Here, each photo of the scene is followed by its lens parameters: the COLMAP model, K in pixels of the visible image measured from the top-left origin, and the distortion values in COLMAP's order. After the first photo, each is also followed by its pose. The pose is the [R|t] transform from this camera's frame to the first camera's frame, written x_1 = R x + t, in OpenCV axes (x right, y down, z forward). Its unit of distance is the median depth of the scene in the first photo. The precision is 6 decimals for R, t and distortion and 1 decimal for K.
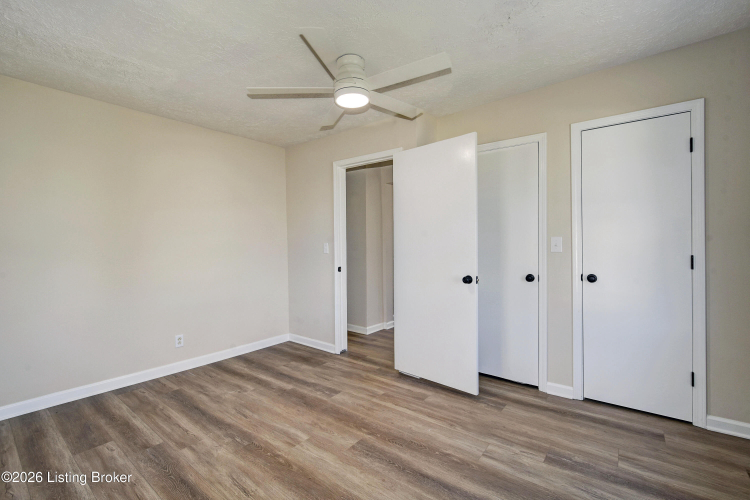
lens RADIAL K [[329.9, 0, 371.6], [0, 329.9, 251.3], [0, 0, 1]] dist [-0.000217, 0.000005]
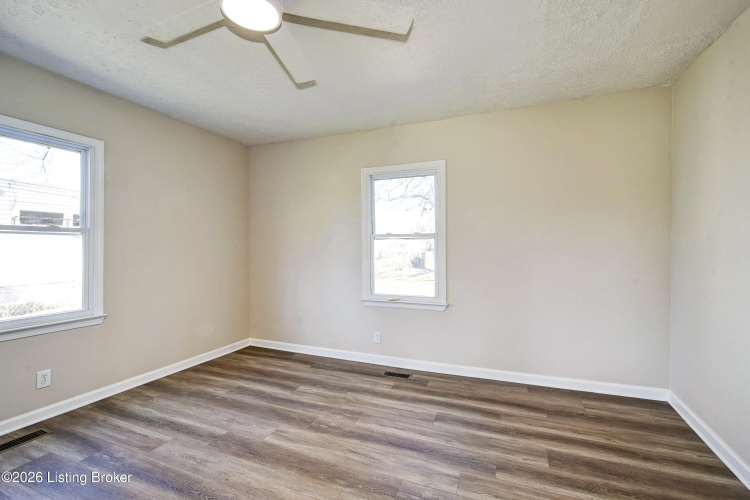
lens RADIAL K [[329.9, 0, 375.2], [0, 329.9, 245.1], [0, 0, 1]] dist [-0.000217, 0.000005]
pose [[-0.960133, 0.009479, -0.279383, -0.108269], [0.006318, 0.999905, 0.012213, -0.032587], [0.279473, 0.009961, -0.960102, 1.792868]]
